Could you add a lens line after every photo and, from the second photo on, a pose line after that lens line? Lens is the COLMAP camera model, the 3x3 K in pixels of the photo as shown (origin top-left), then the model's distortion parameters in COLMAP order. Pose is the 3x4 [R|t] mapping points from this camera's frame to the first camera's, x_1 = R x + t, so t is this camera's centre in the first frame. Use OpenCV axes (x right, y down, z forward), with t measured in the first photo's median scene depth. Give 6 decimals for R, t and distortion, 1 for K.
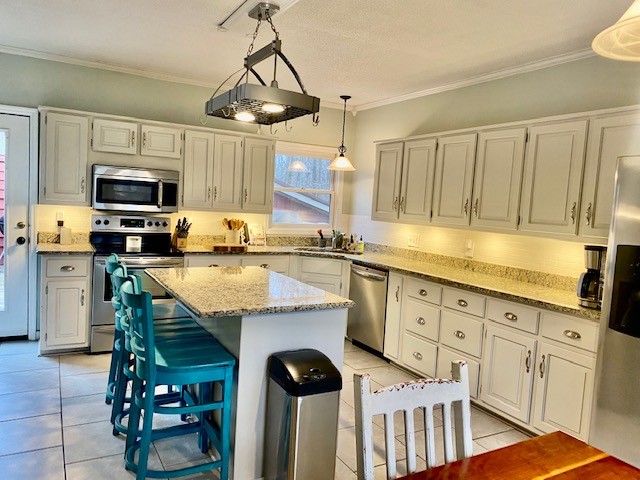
lens RADIAL K [[487.2, 0, 322.2], [0, 487.2, 239.9], [0, 0, 1]] dist [0.030039, -0.003960]
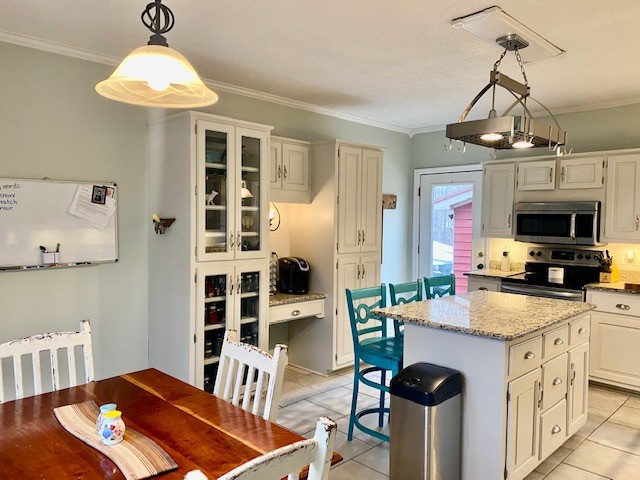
lens RADIAL K [[486.4, 0, 315.7], [0, 486.4, 239.6], [0, 0, 1]] dist [0.041592, -0.057657]
pose [[0.262978, -0.012464, -0.964721, 0.511658], [-0.069651, 0.997062, -0.031869, 0.002062], [0.962284, 0.075575, 0.261337, 0.249343]]
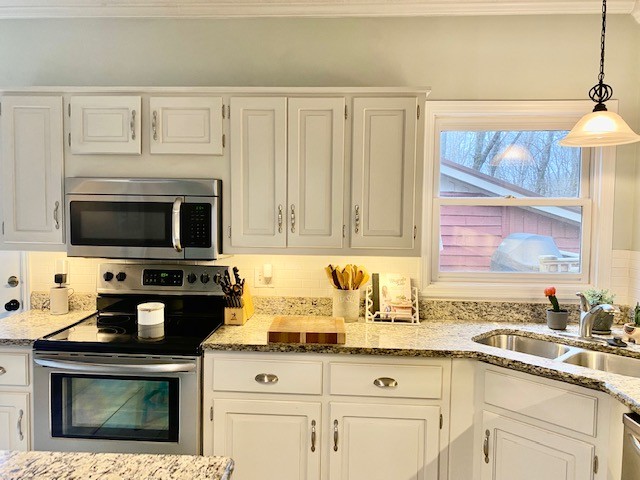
lens RADIAL K [[487.2, 0, 322.2], [0, 487.2, 239.9], [0, 0, 1]] dist [0.030039, -0.003960]
pose [[0.845973, -0.015810, -0.532992, 0.076365], [-0.002841, 0.999413, -0.034153, -0.063819], [0.533219, 0.030407, 0.845431, 0.674262]]
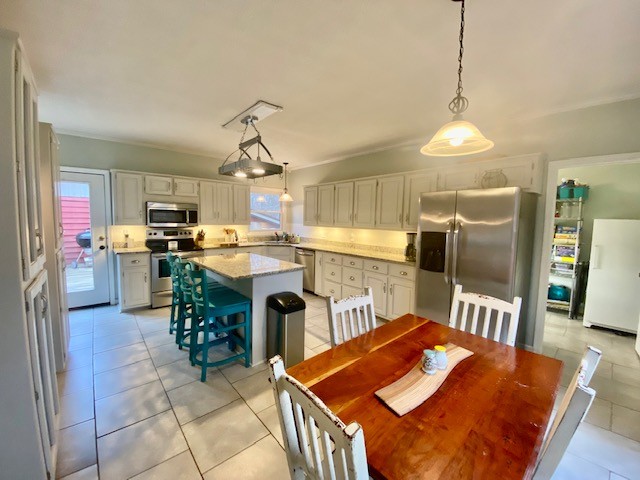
lens RADIAL K [[256.9, 0, 320.2], [0, 256.9, 238.3], [0, 0, 1]] dist [0.029472, -0.025472]
pose [[0.976915, -0.056846, 0.205925, -0.055788], [0.055155, 0.998380, 0.013948, -0.001147], [-0.206385, -0.002268, 0.978468, -0.036452]]
